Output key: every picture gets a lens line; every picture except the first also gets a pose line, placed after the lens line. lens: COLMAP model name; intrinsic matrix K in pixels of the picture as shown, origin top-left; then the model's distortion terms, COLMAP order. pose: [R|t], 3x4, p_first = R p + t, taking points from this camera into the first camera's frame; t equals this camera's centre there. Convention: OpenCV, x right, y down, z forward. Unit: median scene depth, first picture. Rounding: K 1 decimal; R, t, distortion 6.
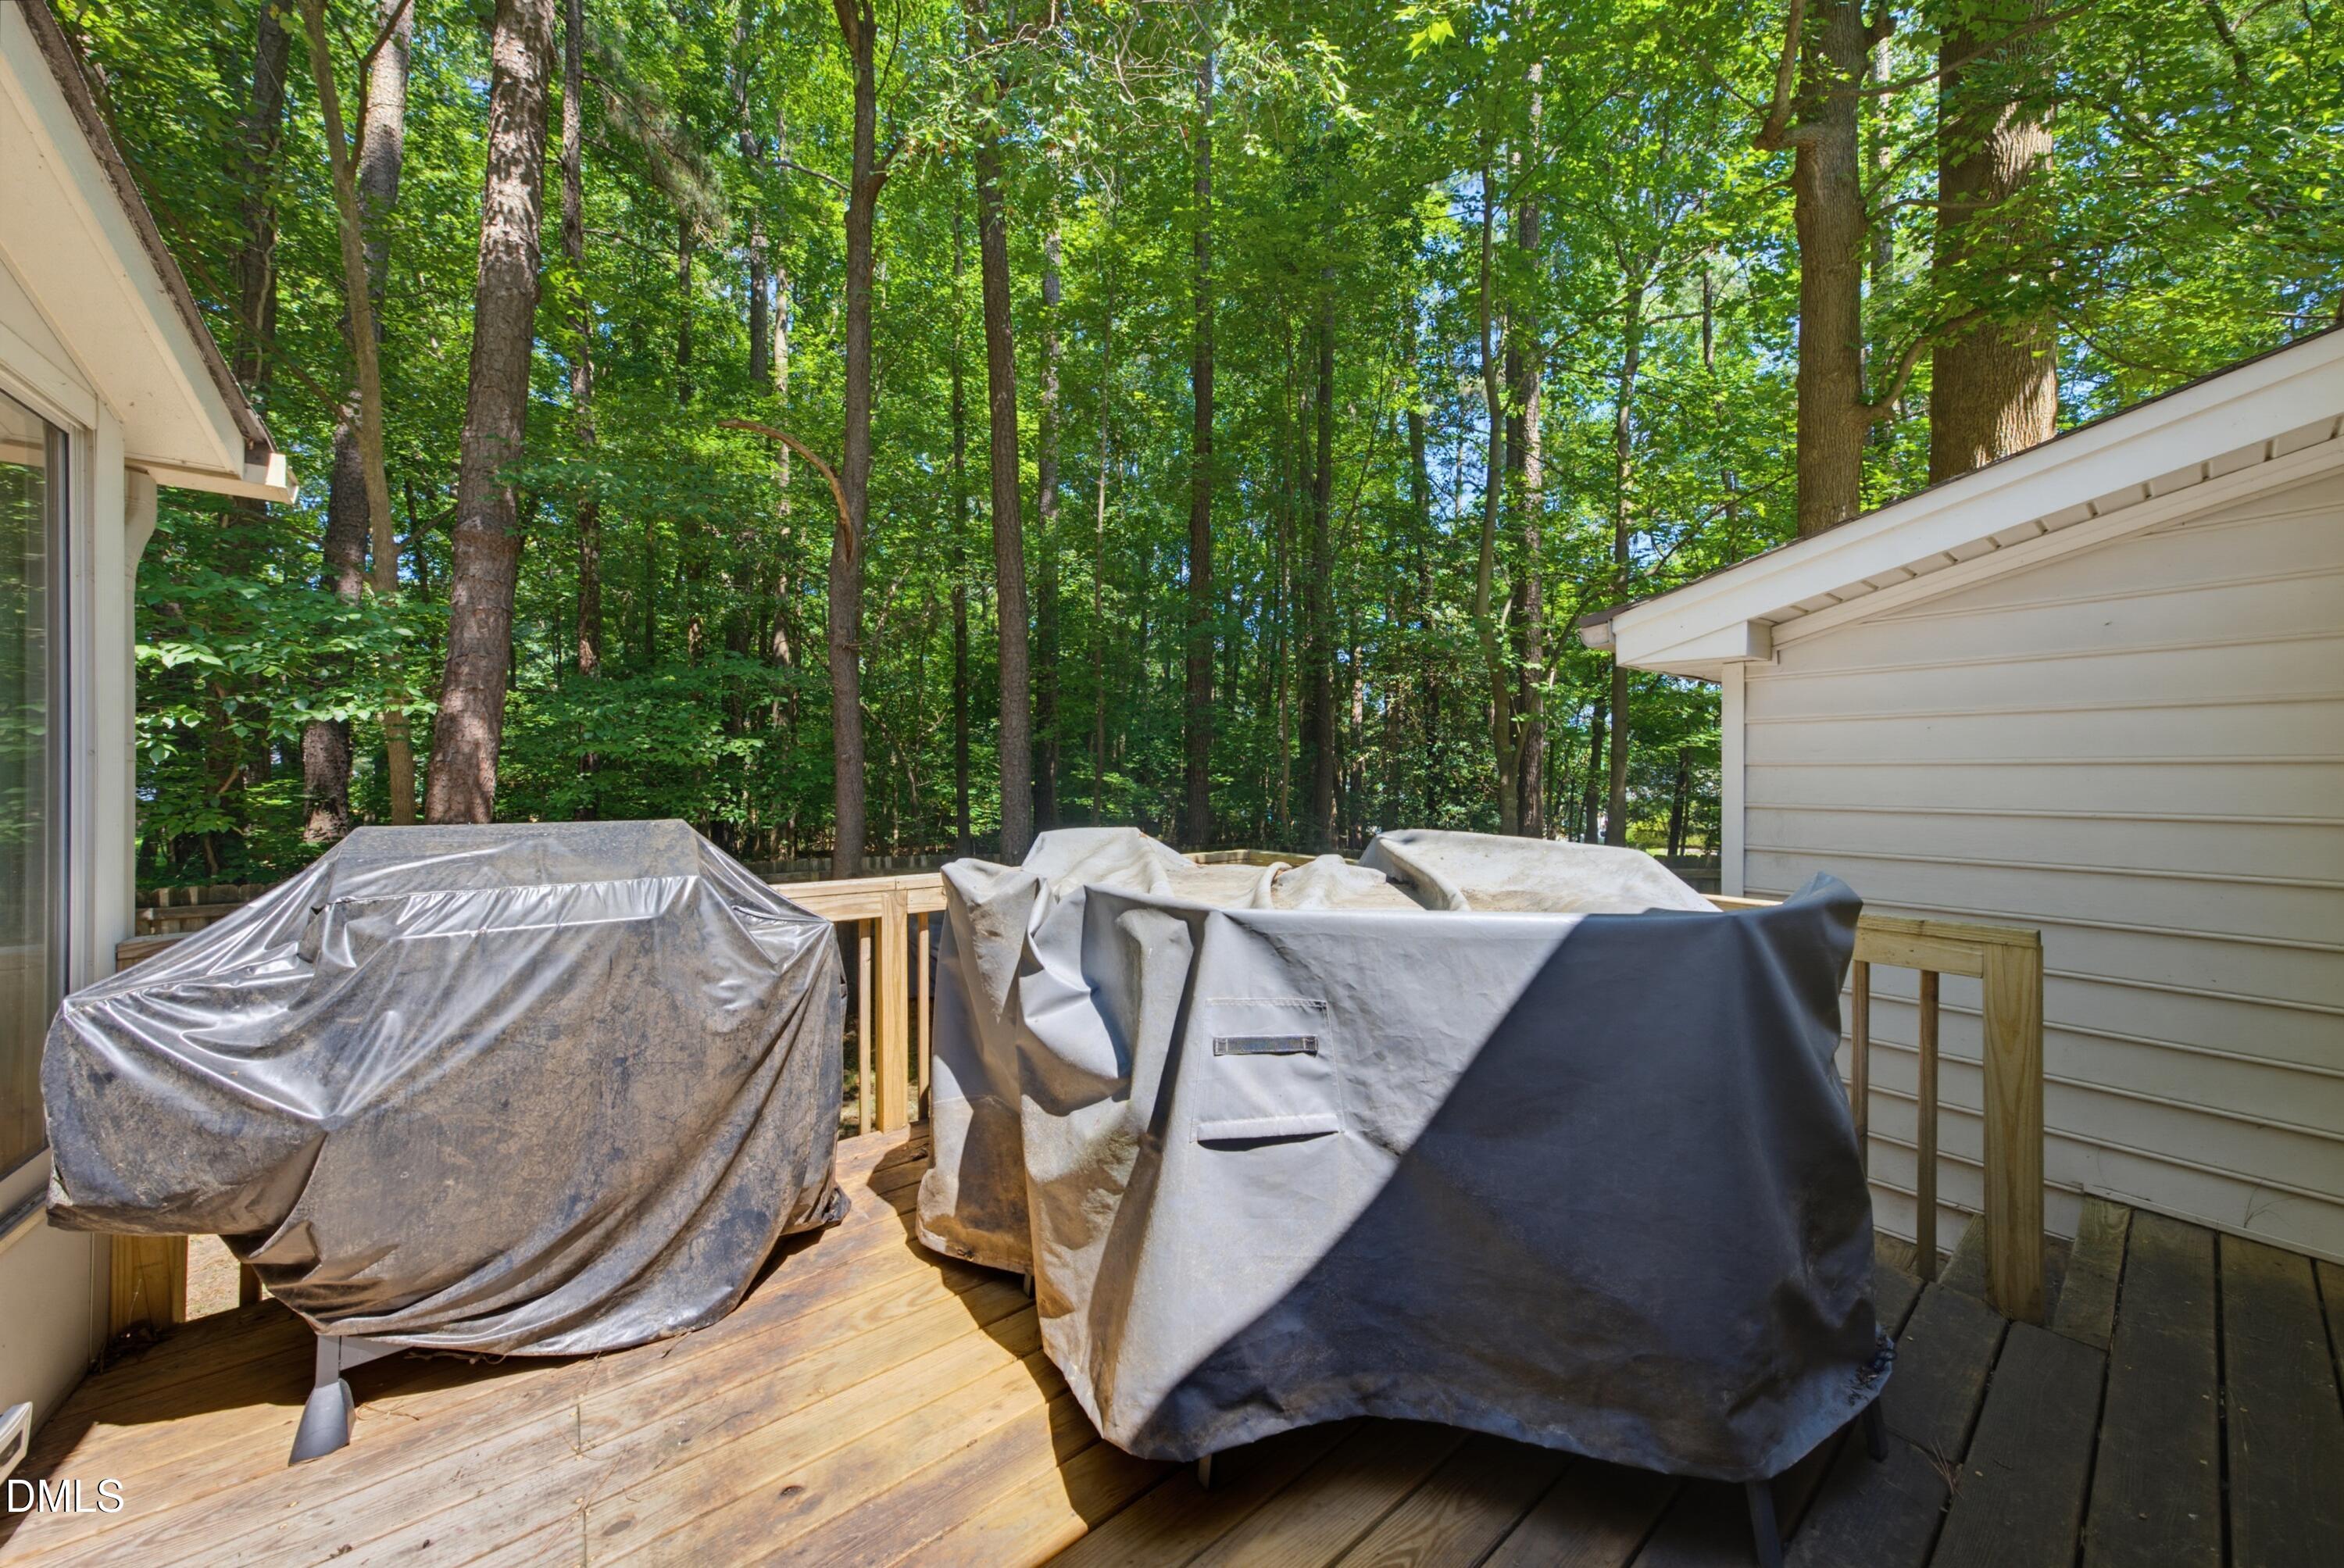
lens RADIAL K [[810.3, 0, 1155.7], [0, 810.3, 782.3], [0, 0, 1]] dist [-0.029190, 0.014036]
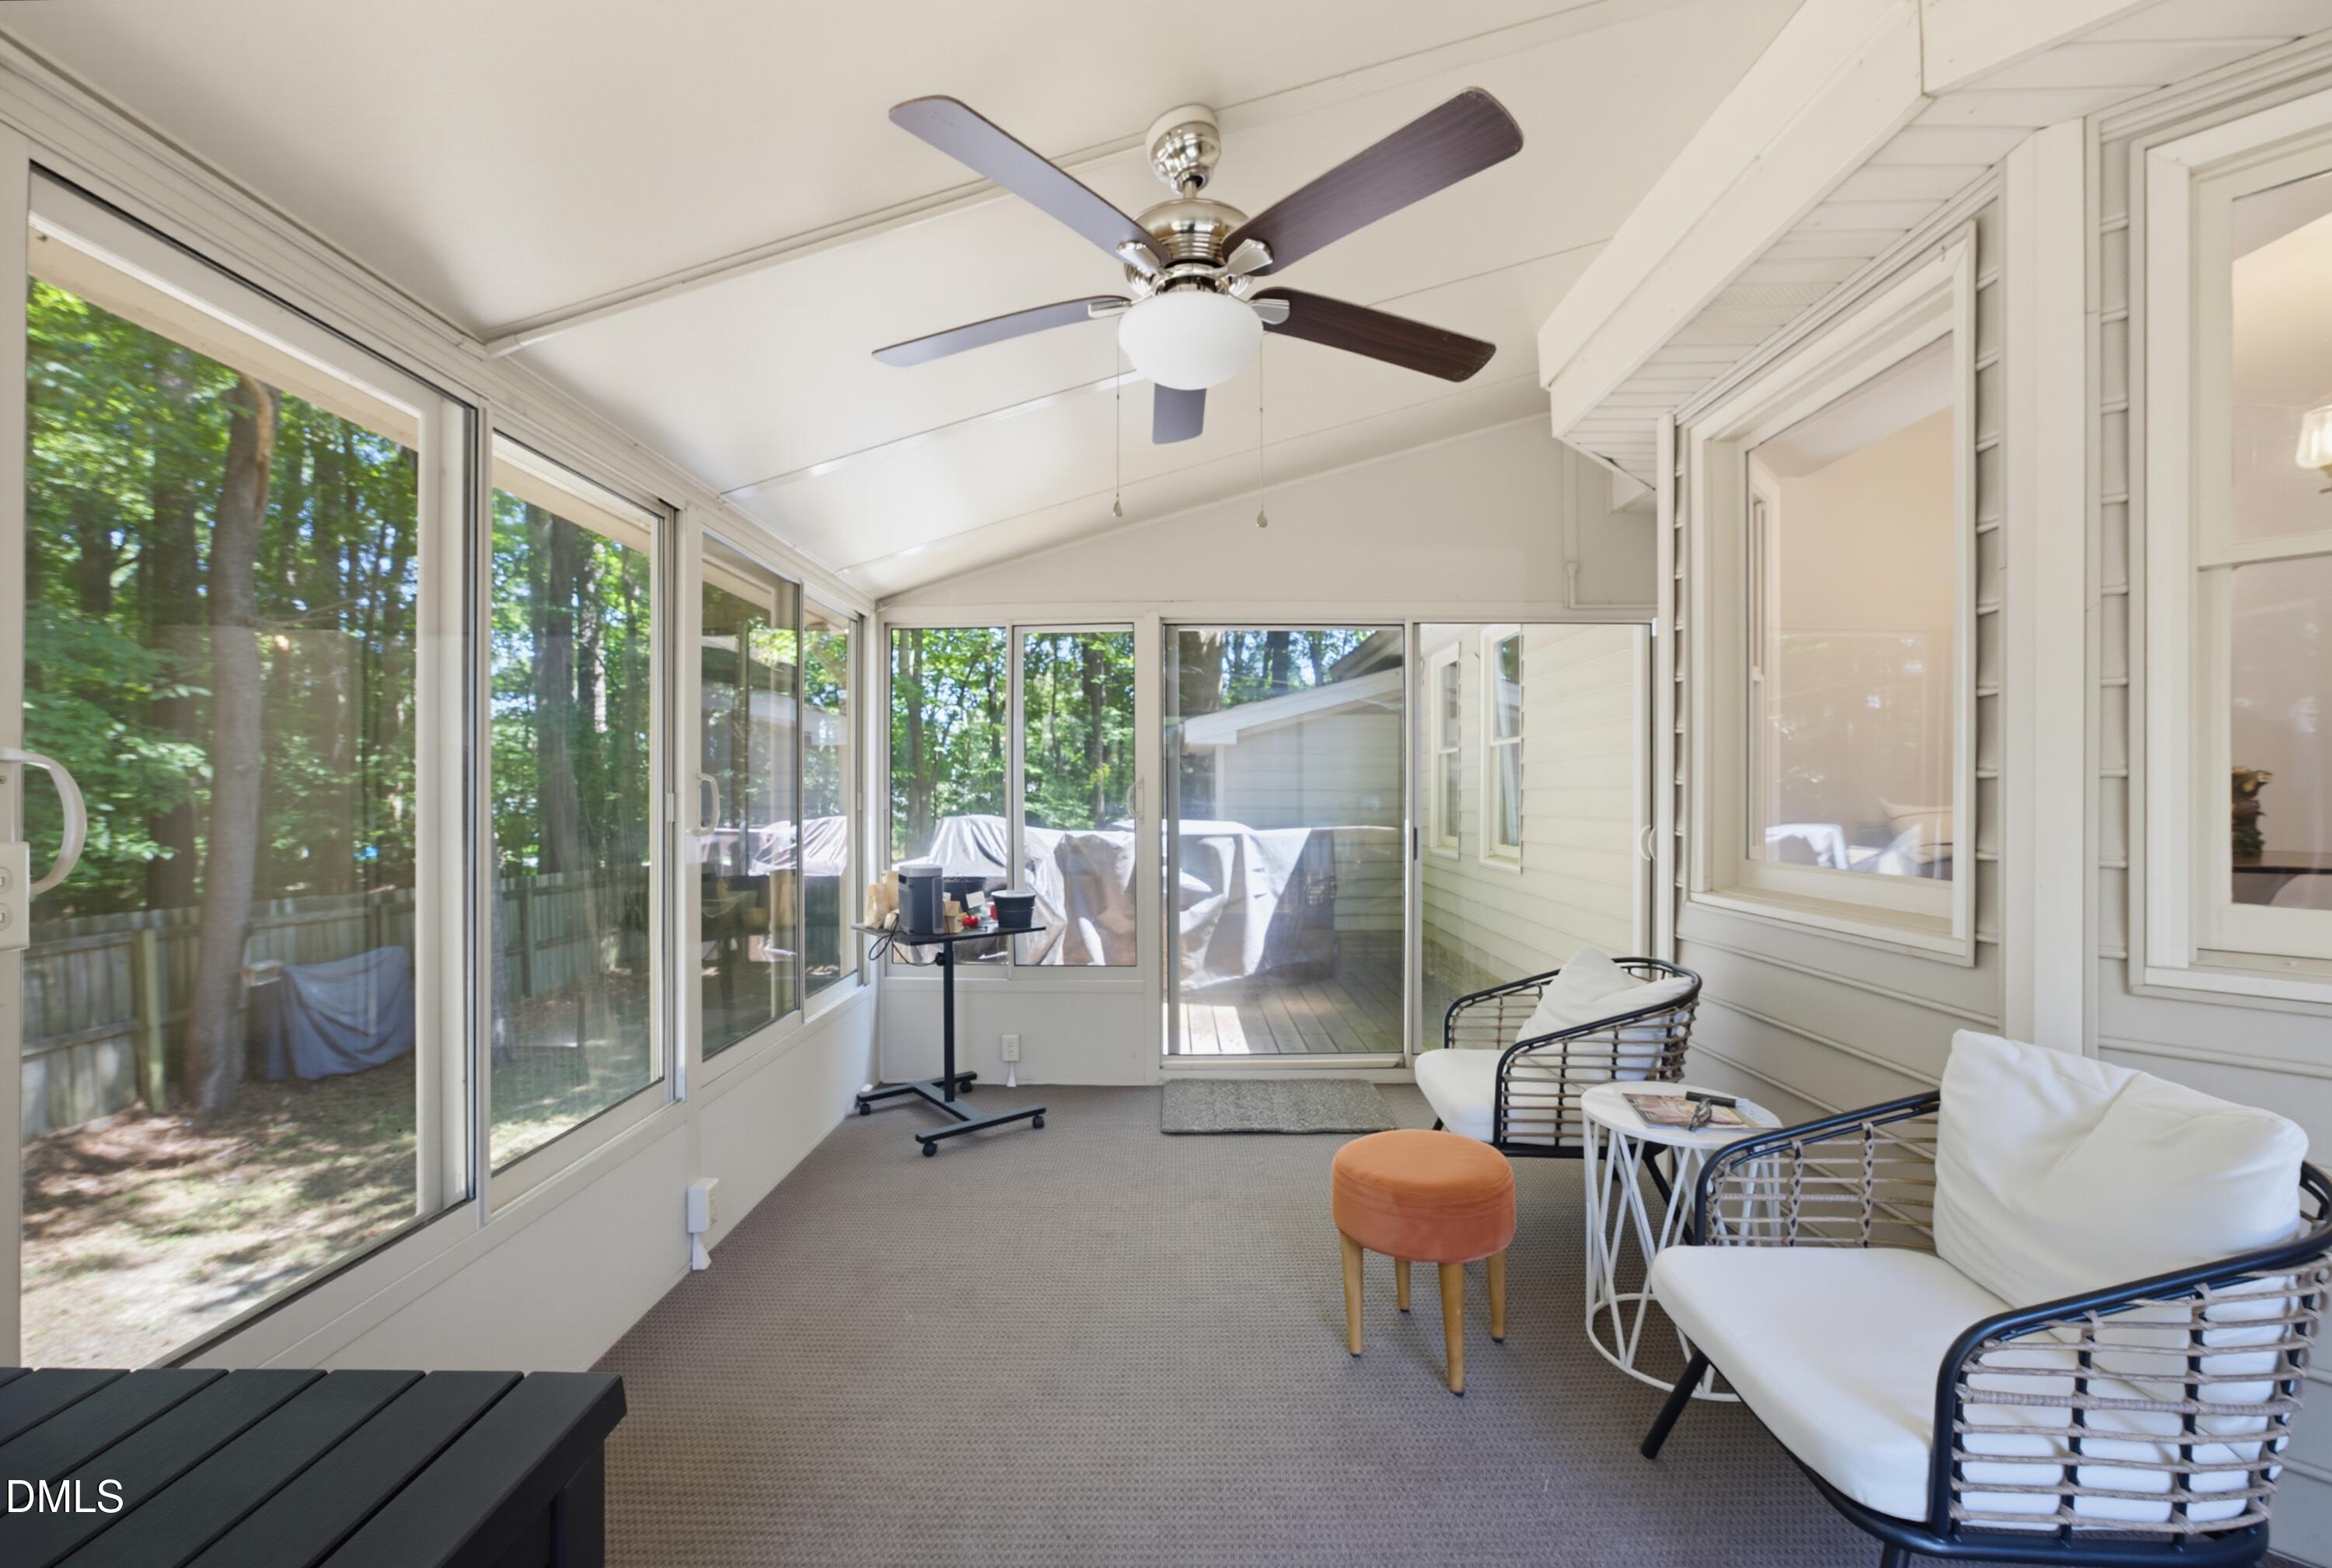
lens RADIAL K [[955.3, 0, 1146.0], [0, 955.3, 793.2], [0, 0, 1]] dist [-0.059531, 0.031691]
pose [[0.648429, 0.003399, 0.761267, -3.112748], [0.000922, 0.999986, -0.005250, 0.005671], [-0.761274, 0.004106, 0.648417, -1.249622]]
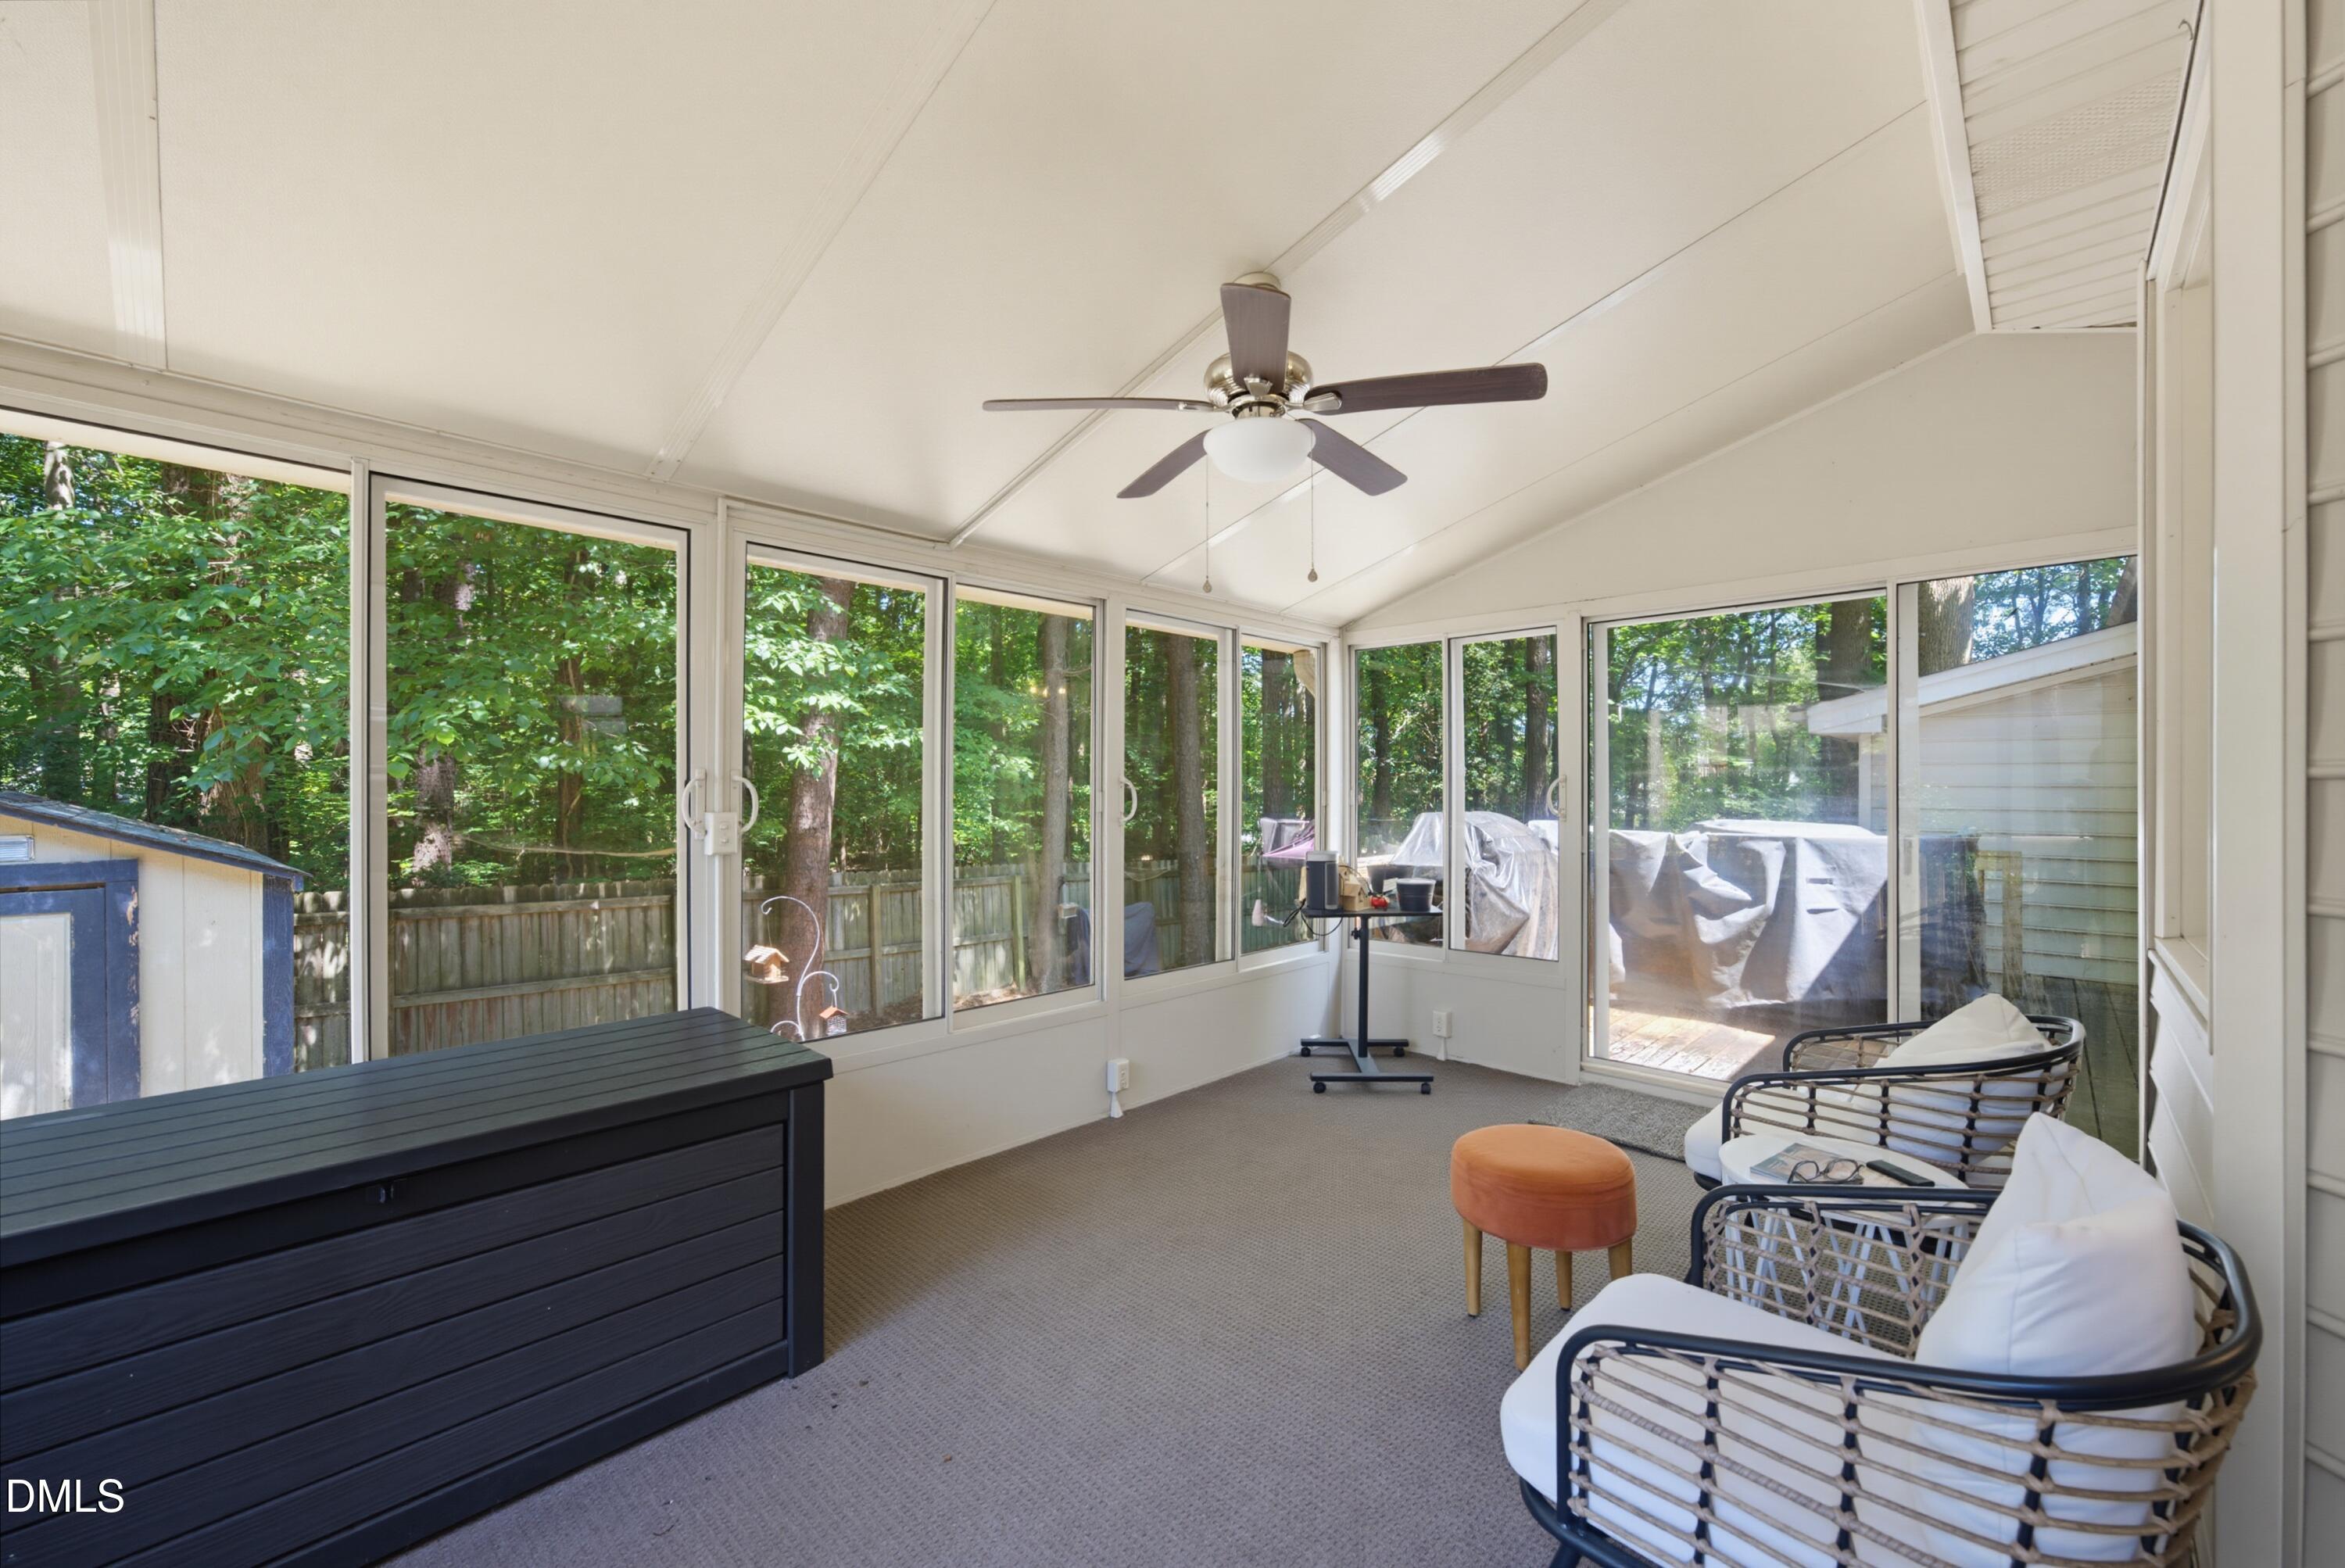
lens RADIAL K [[960.6, 0, 1152.3], [0, 960.6, 793.3], [0, 0, 1]] dist [-0.059531, 0.031691]
pose [[0.994501, -0.000186, 0.104729, -2.501554], [-0.000192, 0.999993, 0.003601, -0.015413], [-0.104729, -0.003601, 0.994494, -2.065277]]
